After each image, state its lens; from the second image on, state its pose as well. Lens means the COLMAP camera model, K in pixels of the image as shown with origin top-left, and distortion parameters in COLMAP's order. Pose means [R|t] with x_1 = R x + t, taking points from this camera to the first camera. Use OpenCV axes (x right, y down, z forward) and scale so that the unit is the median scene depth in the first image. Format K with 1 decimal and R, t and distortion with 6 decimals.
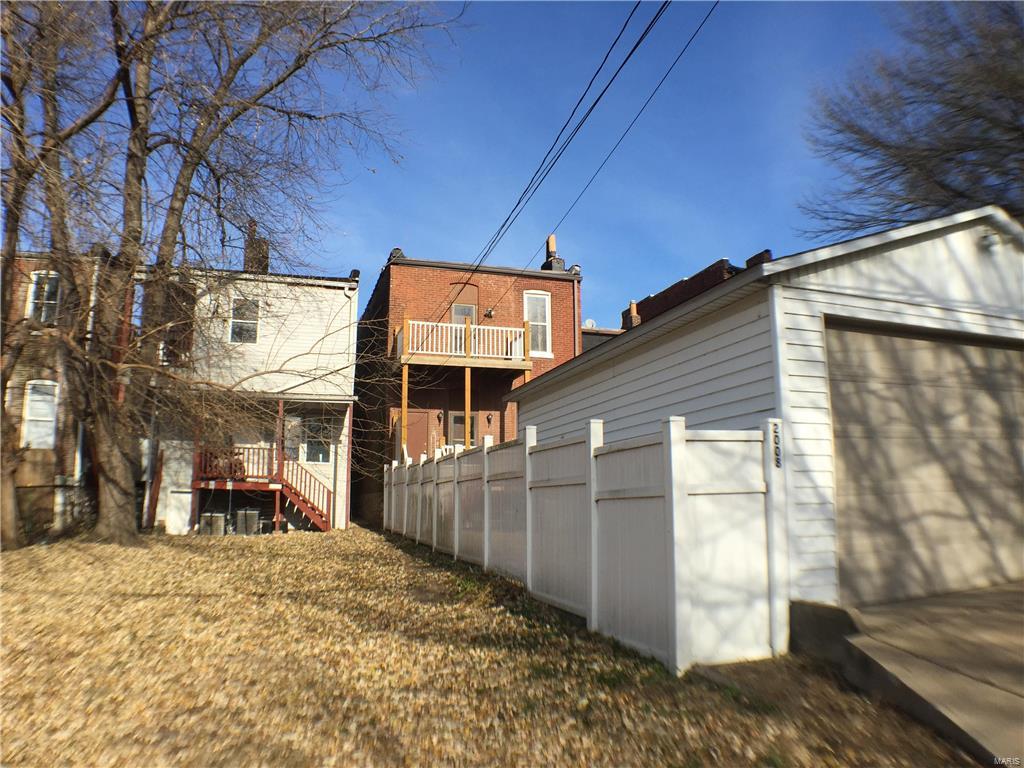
lens RADIAL K [[717.8, 0, 512.0], [0, 717.8, 384.0], [0, 0, 1]] dist [-0.142045, 0.000555]
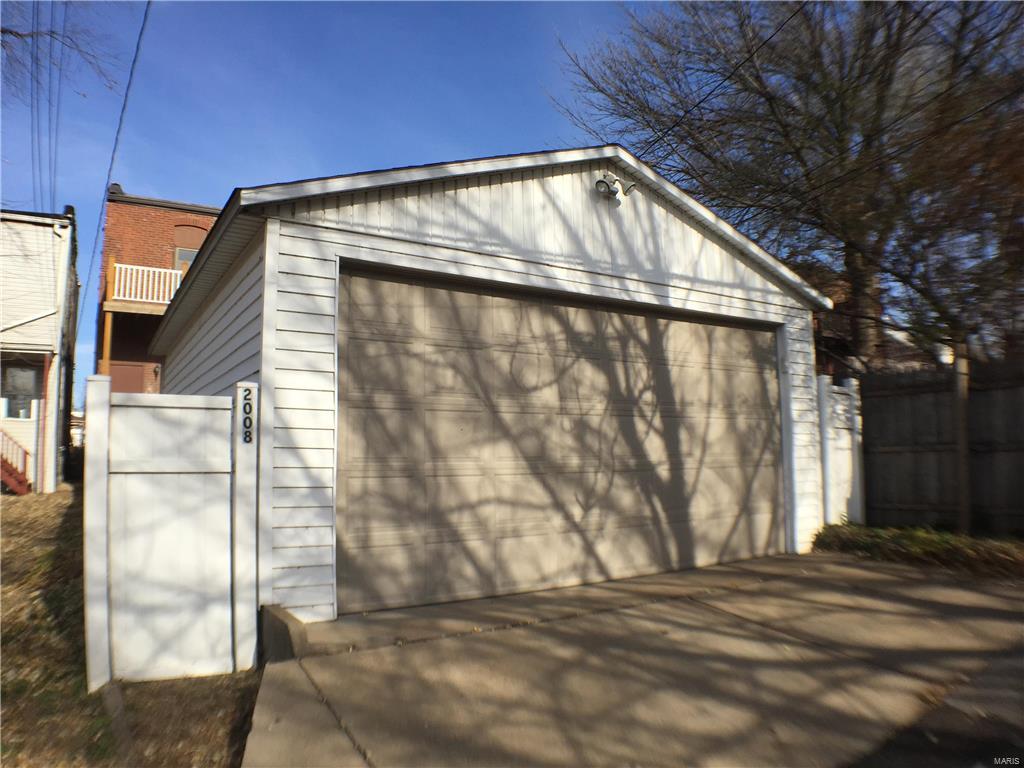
lens RADIAL K [[717.8, 0, 512.0], [0, 717.8, 384.0], [0, 0, 1]] dist [-0.142045, 0.000555]
pose [[0.972258, 0.027509, 0.232288, 0.430192], [-0.040359, 0.997896, 0.050746, -0.002475], [-0.230403, -0.058713, 0.971322, 0.126318]]
